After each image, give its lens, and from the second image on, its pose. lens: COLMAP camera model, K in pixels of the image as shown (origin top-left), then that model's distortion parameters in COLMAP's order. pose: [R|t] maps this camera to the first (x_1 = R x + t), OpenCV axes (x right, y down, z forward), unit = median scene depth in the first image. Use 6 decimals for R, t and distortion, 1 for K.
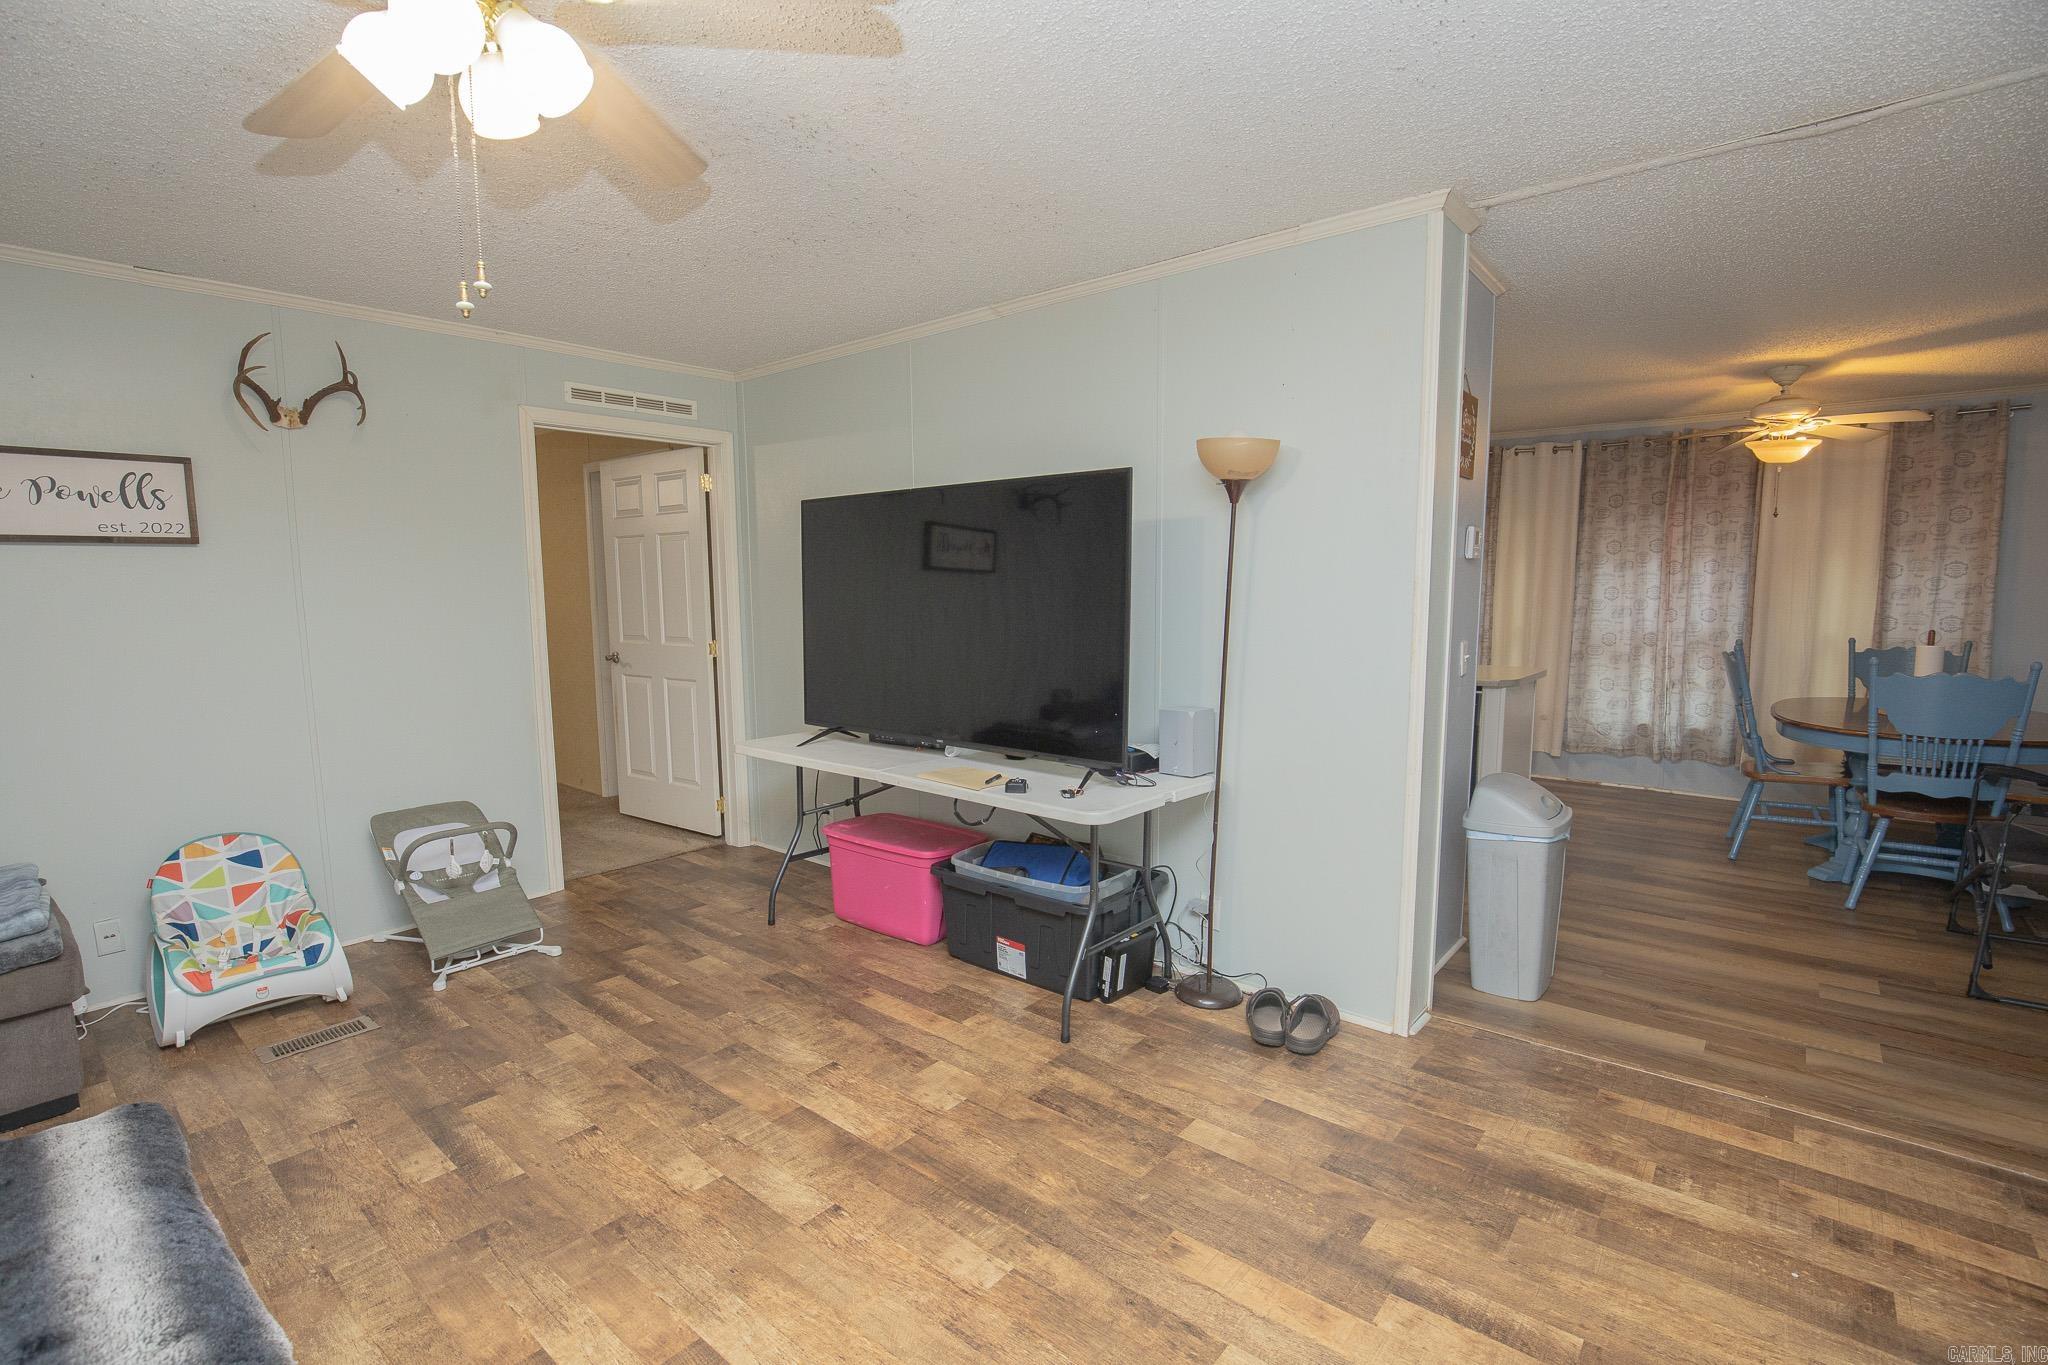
lens RADIAL K [[965.6, 0, 970.5], [0, 965.6, 689.5], [0, 0, 1]] dist [-0.044322, 0.010530]
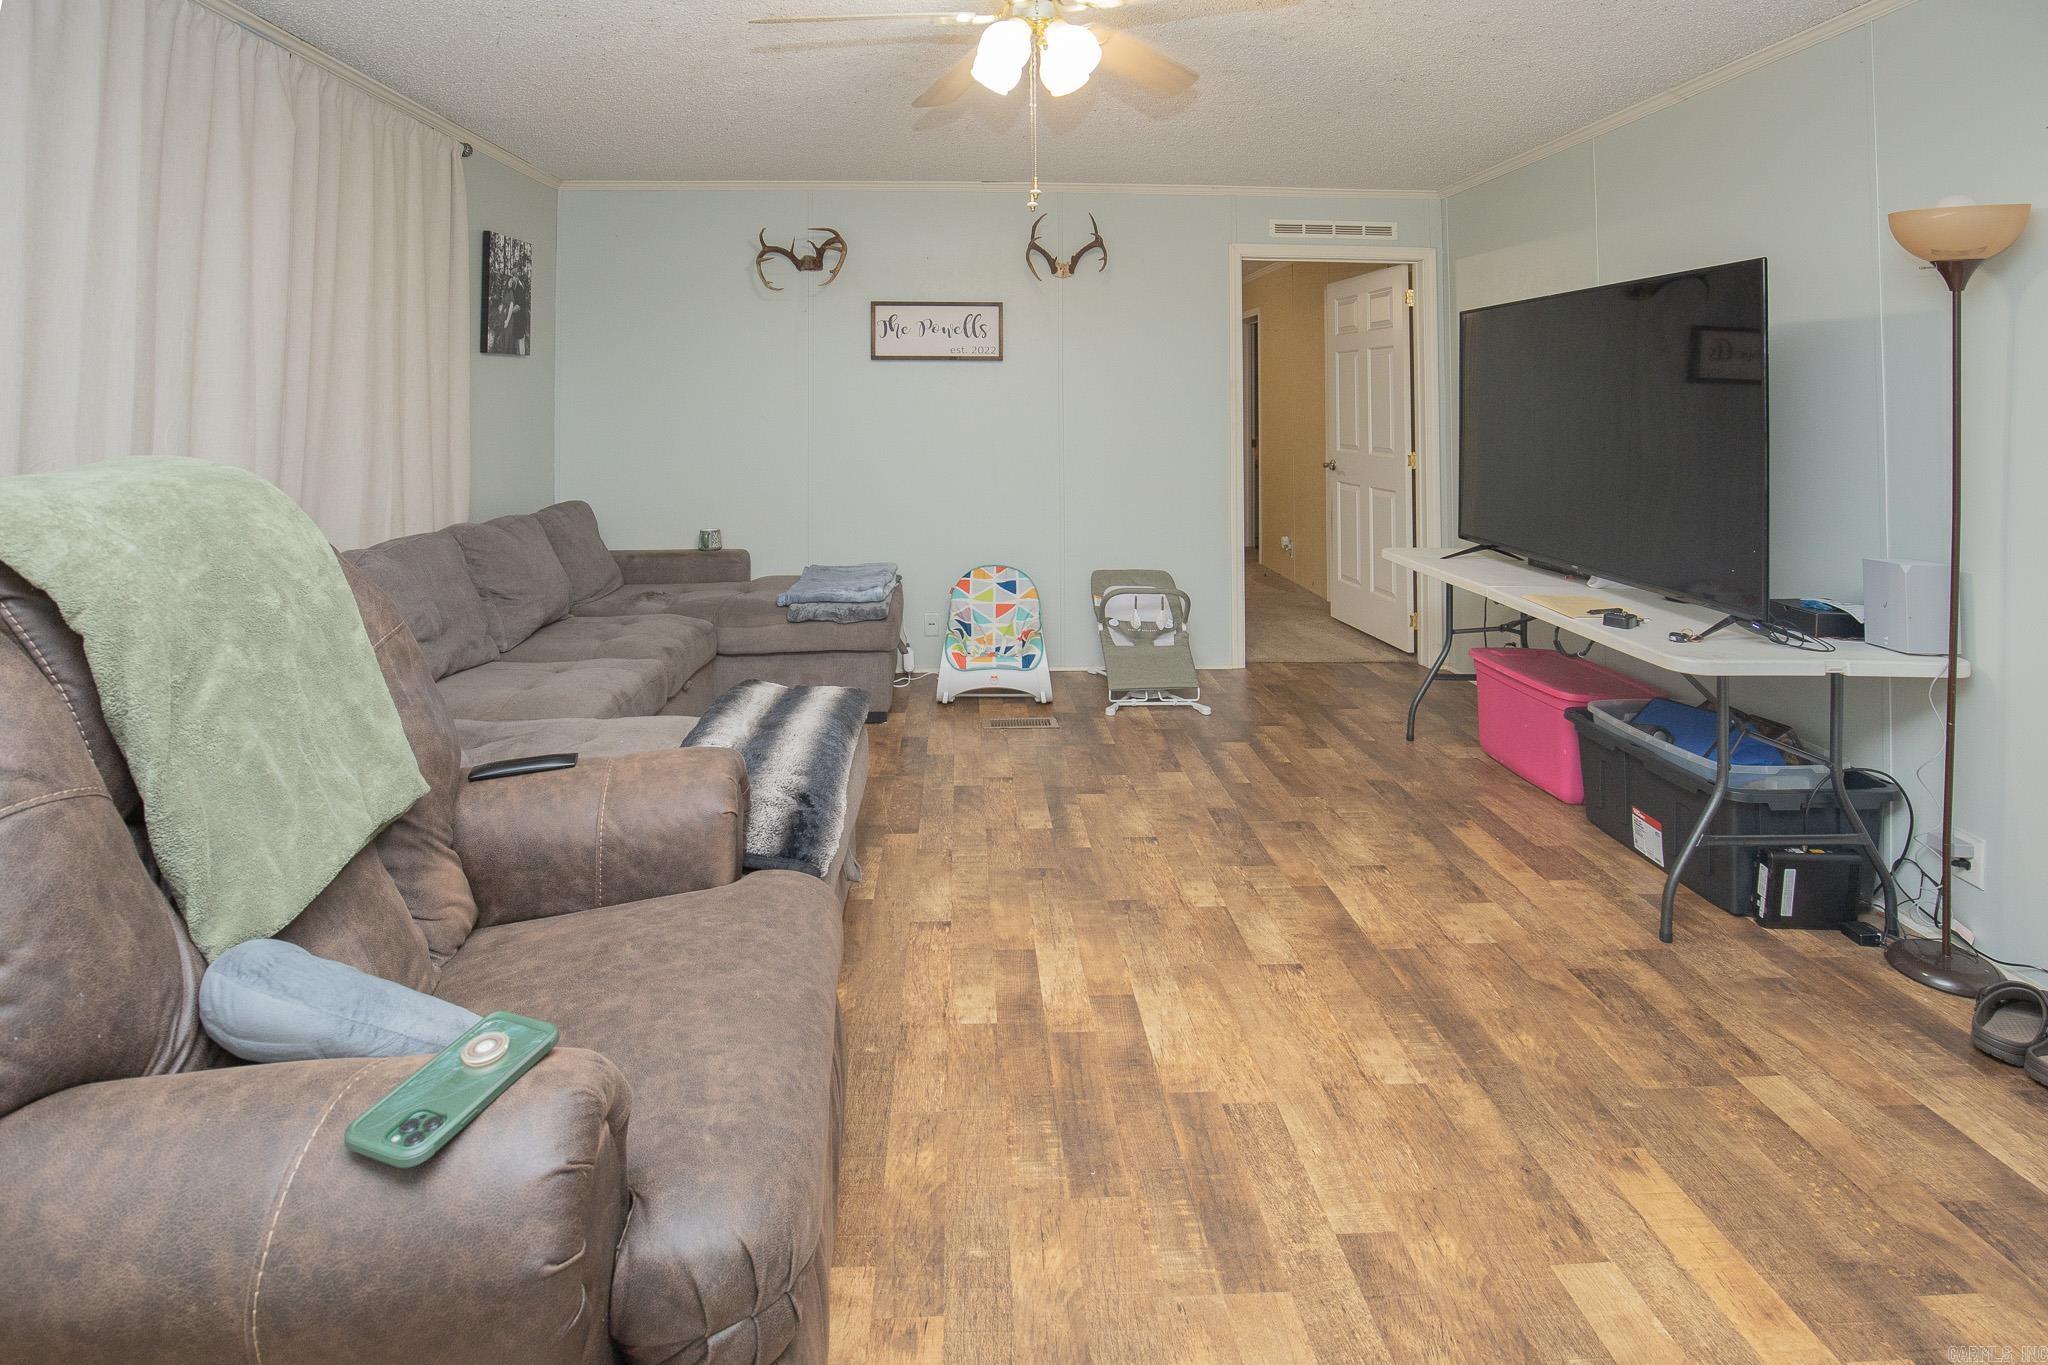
lens RADIAL K [[1004.3, 0, 974.5], [0, 1004.3, 373.5], [0, 0, 1]] dist [-0.017783, -0.000573]
pose [[0.680472, -0.004933, -0.732758, 0.302181], [-0.096685, 0.990630, -0.096455, 0.019367], [0.726368, 0.136482, 0.673619, -0.074807]]
